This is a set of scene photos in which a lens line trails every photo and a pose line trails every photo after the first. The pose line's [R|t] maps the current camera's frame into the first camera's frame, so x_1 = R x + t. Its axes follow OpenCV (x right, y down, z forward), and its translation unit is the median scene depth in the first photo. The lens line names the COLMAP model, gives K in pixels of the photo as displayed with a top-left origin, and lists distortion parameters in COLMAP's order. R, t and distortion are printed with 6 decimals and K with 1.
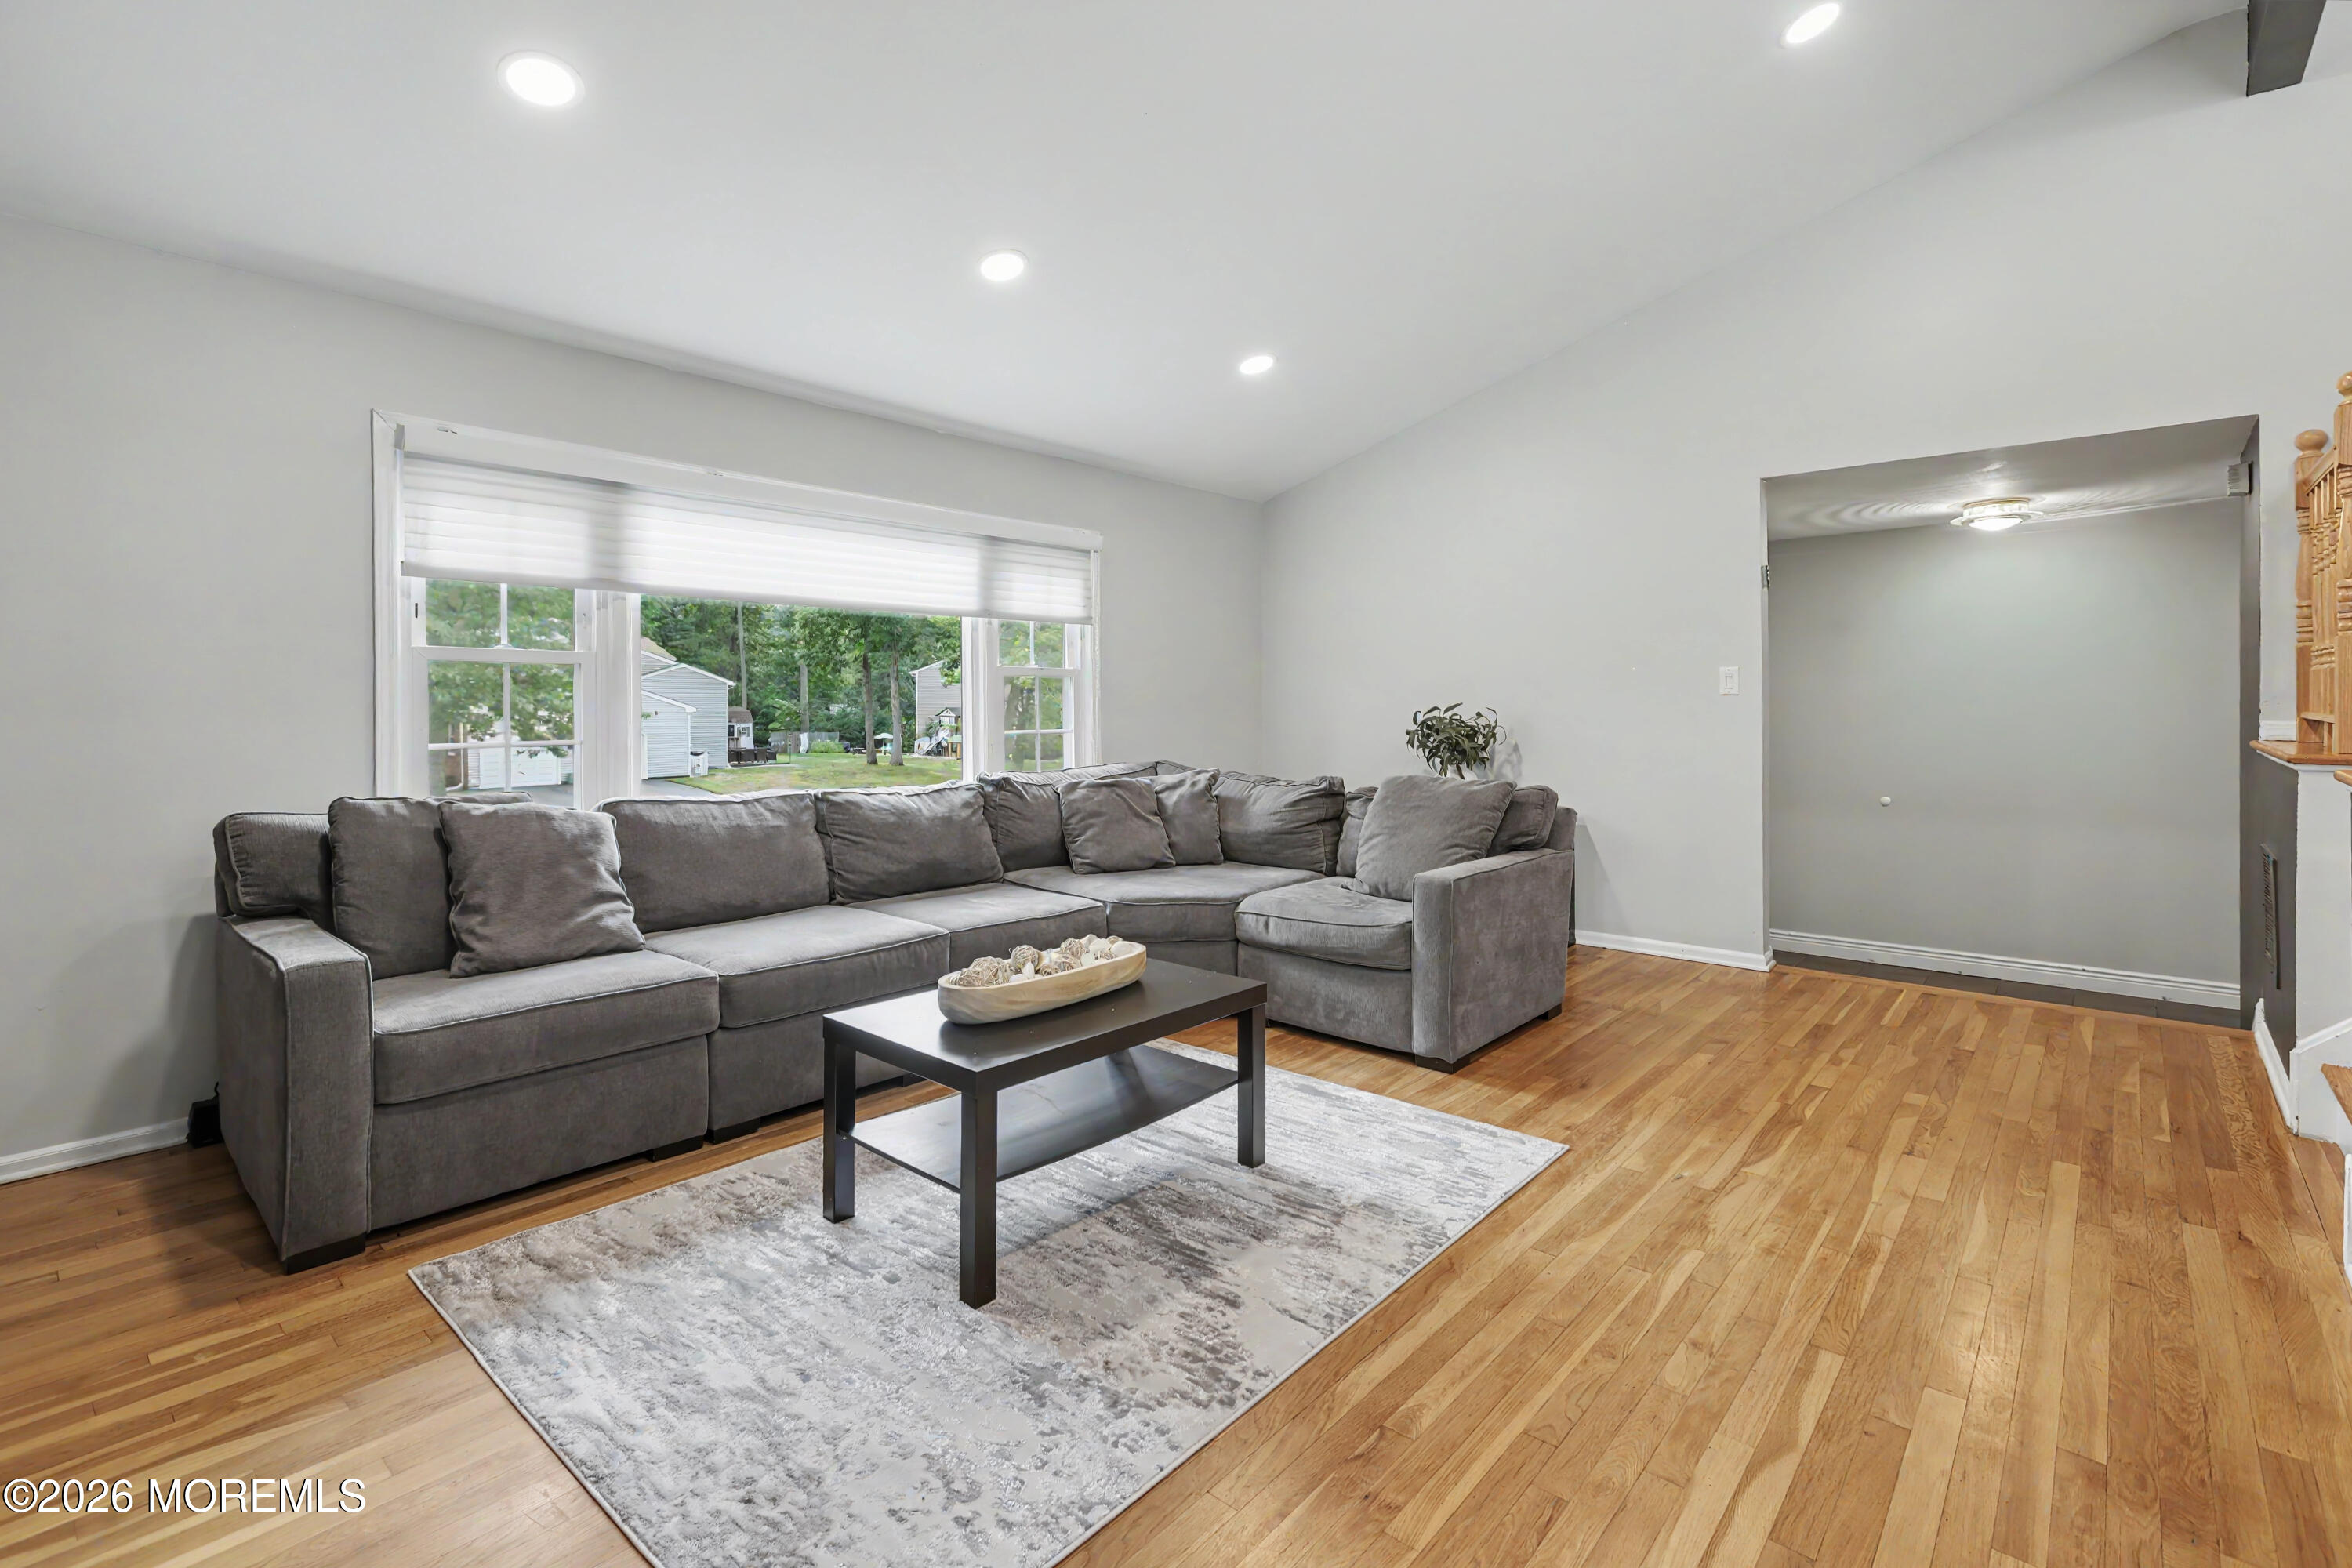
lens RADIAL K [[1066.0, 0, 1200.5], [0, 1066.0, 719.6], [0, 0, 1]] dist [-0.001389, 0.000127]
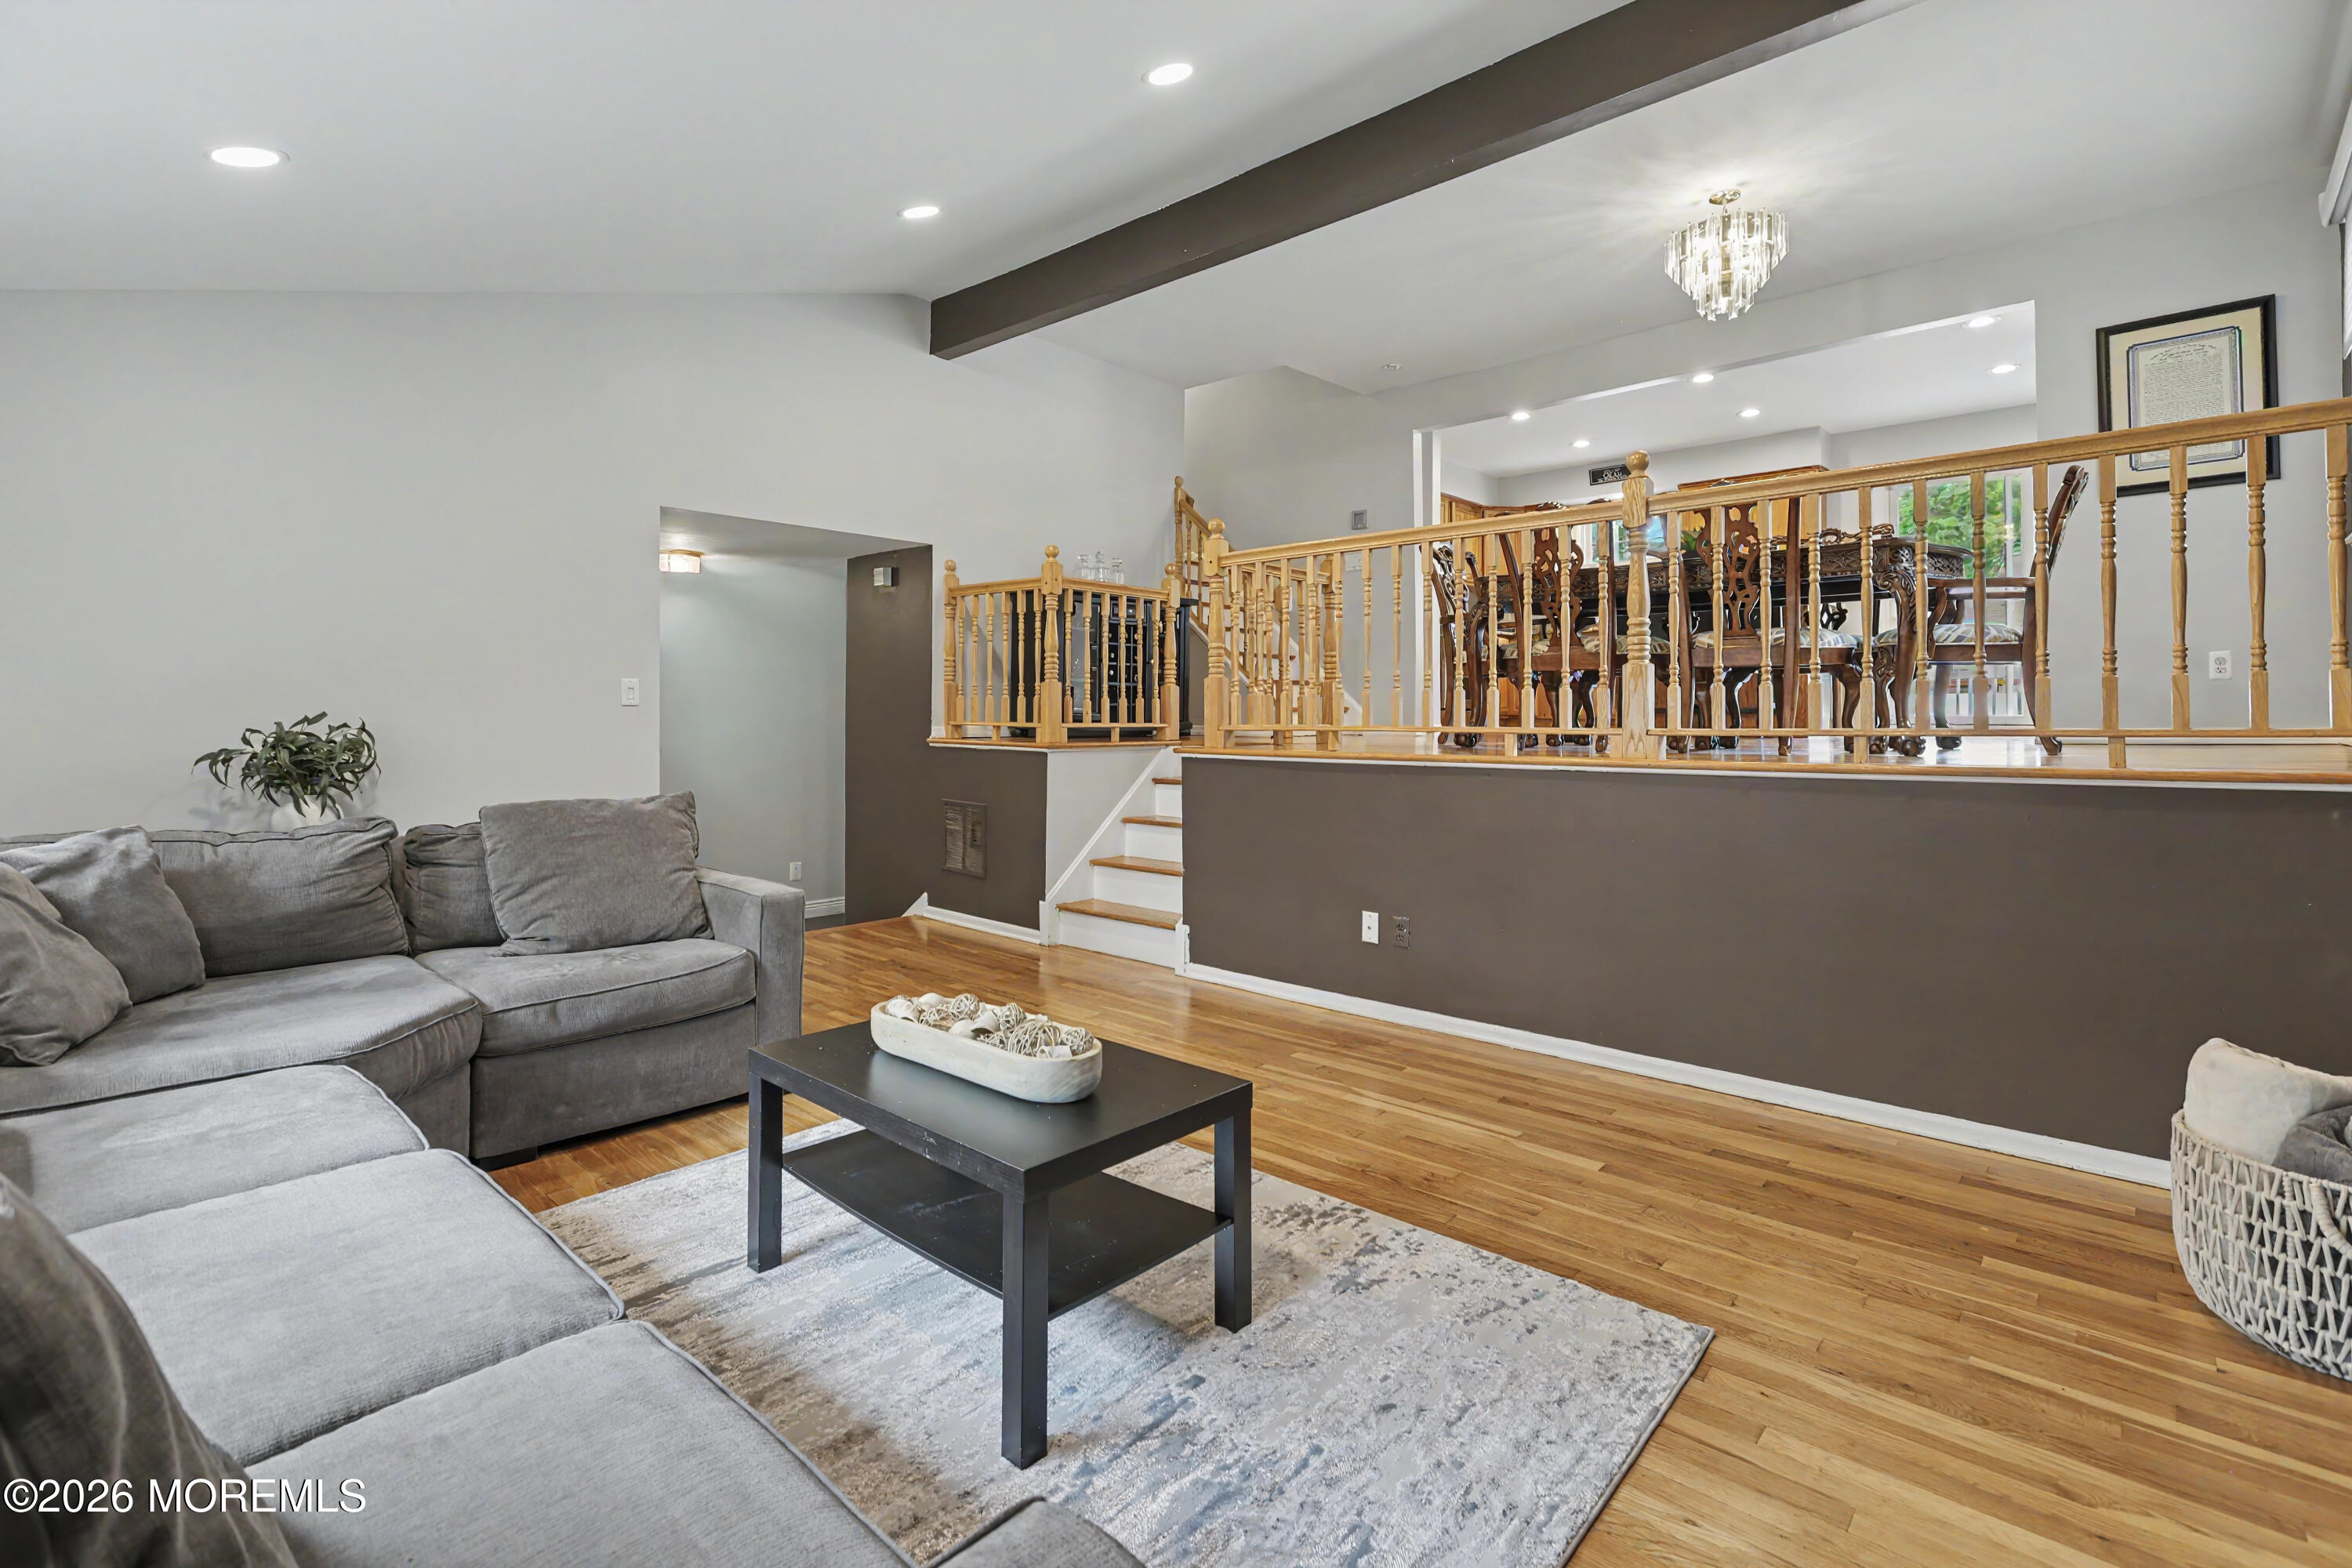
lens RADIAL K [[1066.0, 0, 1154.2], [0, 1066.0, 700.7], [0, 0, 1]] dist [-0.001389, 0.000127]
pose [[0.044544, 0.020409, 0.998799, -1.228014], [0.009923, 0.999733, -0.020871, -0.003469], [-0.998958, 0.010841, 0.044330, 1.051418]]
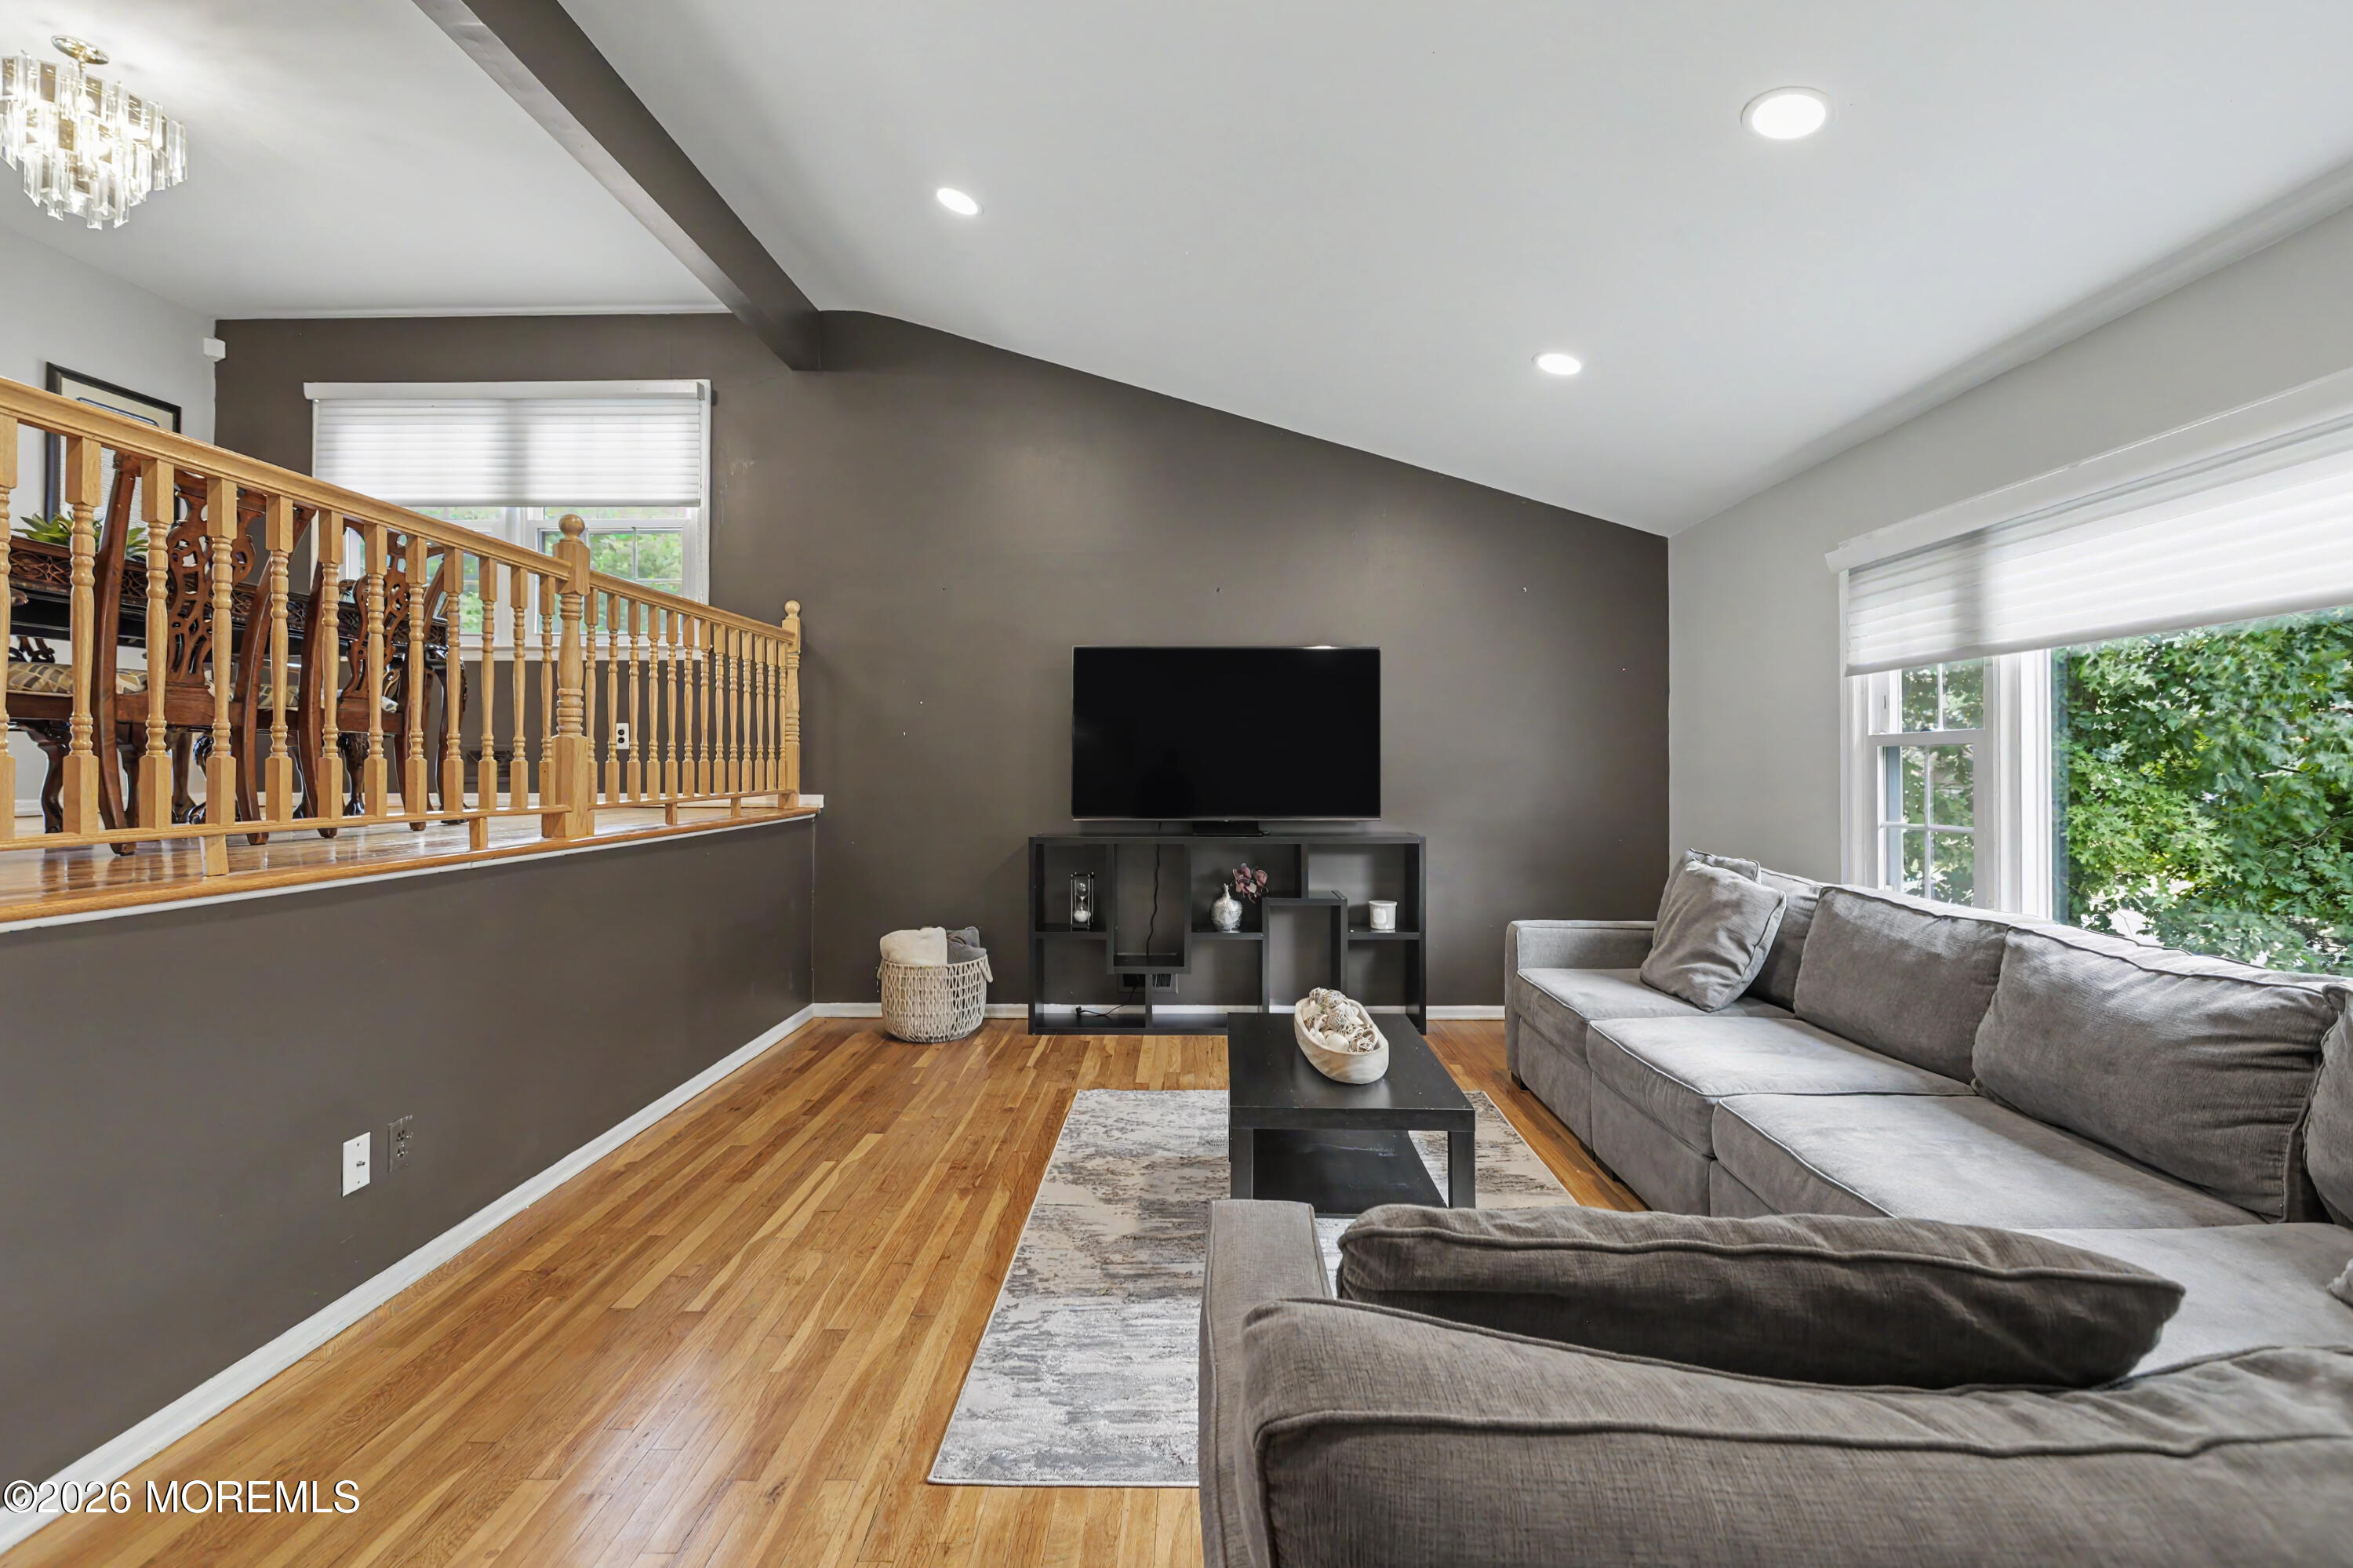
lens RADIAL K [[1066.5, 0, 1179.9], [0, 1066.5, 765.0], [0, 0, 1]] dist [-0.001389, 0.000127]
pose [[-0.778626, 0.007295, -0.627446, 0.893936], [-0.003018, 0.999877, 0.015370, -0.078710], [0.627482, 0.013861, -0.778508, 2.255951]]
